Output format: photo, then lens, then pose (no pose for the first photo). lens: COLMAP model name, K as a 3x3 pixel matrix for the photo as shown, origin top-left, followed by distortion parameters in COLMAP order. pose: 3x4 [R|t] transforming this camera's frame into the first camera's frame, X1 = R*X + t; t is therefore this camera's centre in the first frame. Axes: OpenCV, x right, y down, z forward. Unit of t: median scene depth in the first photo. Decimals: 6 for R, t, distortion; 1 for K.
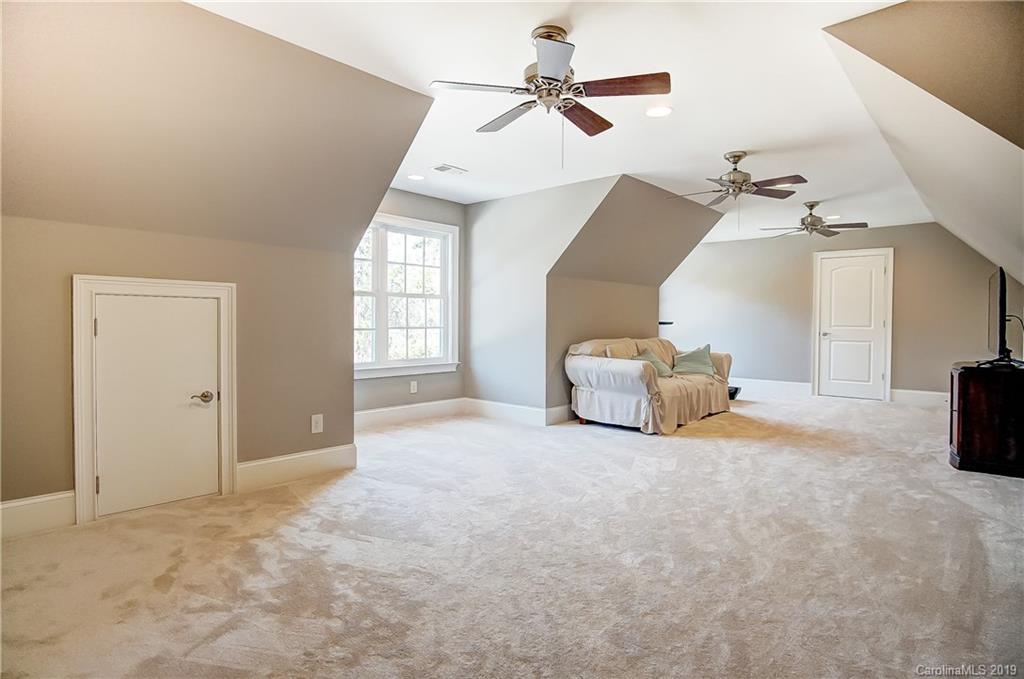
lens RADIAL K [[549.2, 0, 514.0], [0, 549.2, 333.1], [0, 0, 1]] dist [-0.024674, -0.000293]
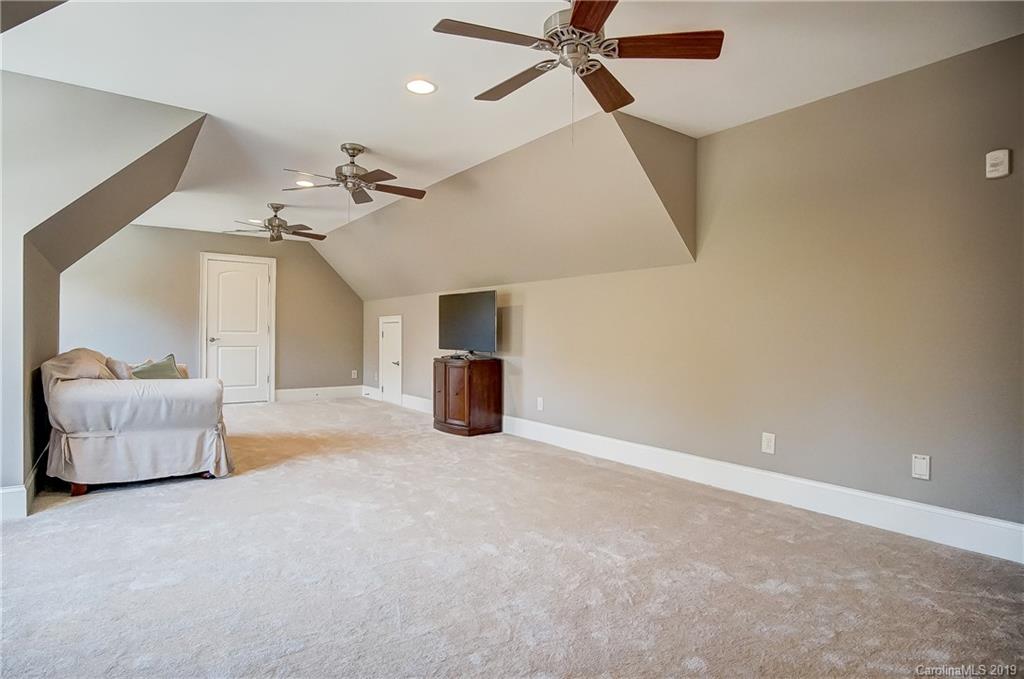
lens RADIAL K [[549.2, 0, 513.8], [0, 549.2, 340.1], [0, 0, 1]] dist [-0.024674, -0.000293]
pose [[0.207207, -0.013669, 0.978202, -0.362135], [0.010464, 0.999876, 0.011756, -0.004360], [-0.978241, 0.007800, 0.207324, 0.428888]]
